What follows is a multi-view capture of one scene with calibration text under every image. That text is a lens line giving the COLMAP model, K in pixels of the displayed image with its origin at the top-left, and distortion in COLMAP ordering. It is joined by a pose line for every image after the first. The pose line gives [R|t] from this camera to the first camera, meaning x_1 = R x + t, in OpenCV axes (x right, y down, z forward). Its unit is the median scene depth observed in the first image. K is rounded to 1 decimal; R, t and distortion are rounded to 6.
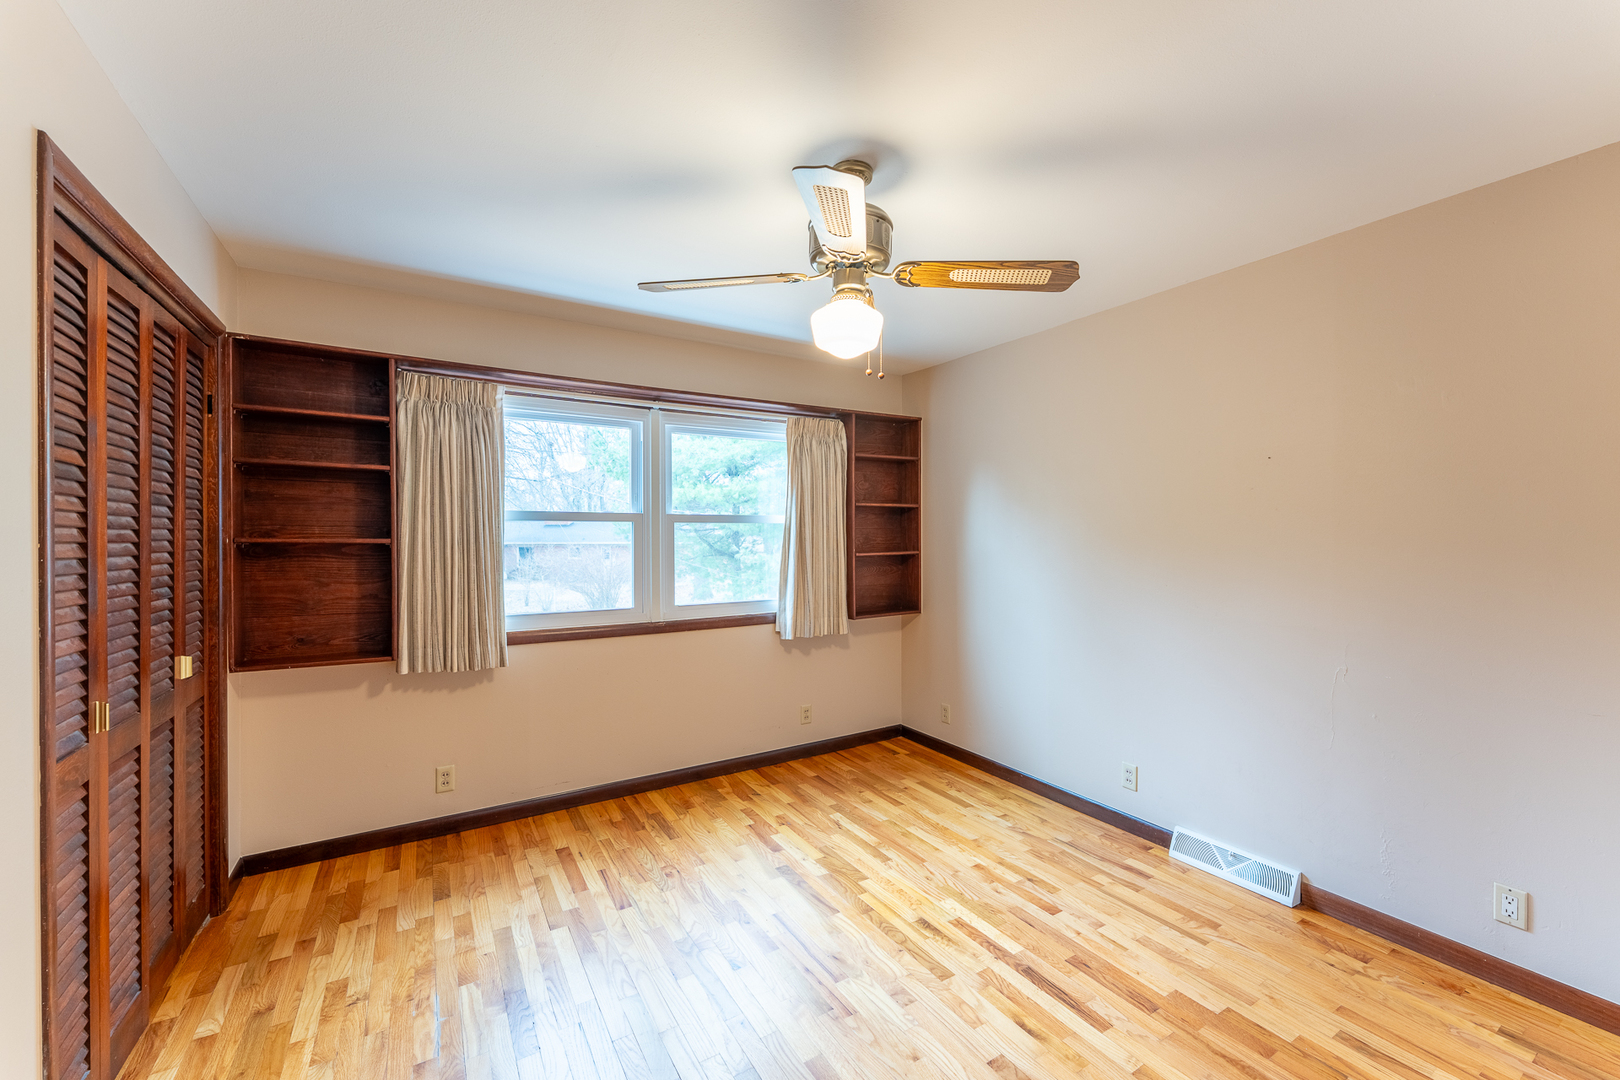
lens RADIAL K [[644.6, 0, 810.0], [0, 644.6, 540.0], [0, 0, 1]] dist [-0.001076, -0.000044]
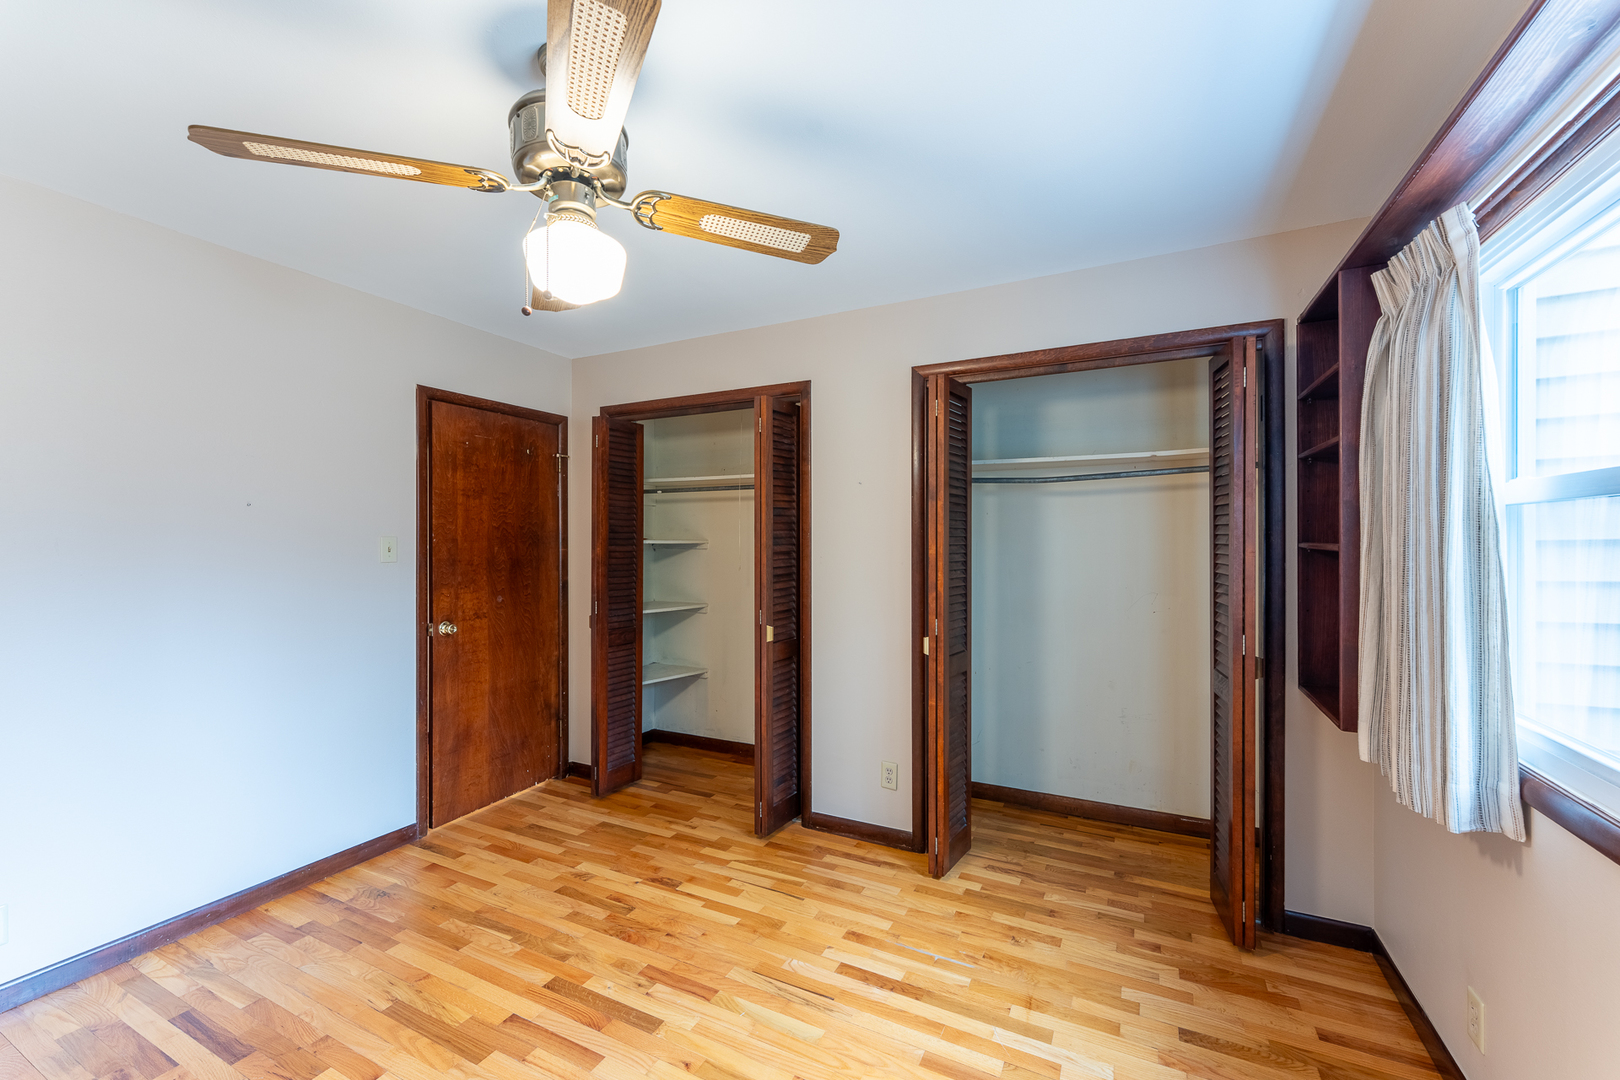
lens RADIAL K [[644.6, 0, 810.0], [0, 644.6, 540.0], [0, 0, 1]] dist [-0.001076, -0.000044]
pose [[-0.848756, -0.001158, -0.528783, 0.193885], [-0.003456, 0.999988, 0.003357, -0.005129], [0.528773, 0.004677, -0.848750, 1.555218]]
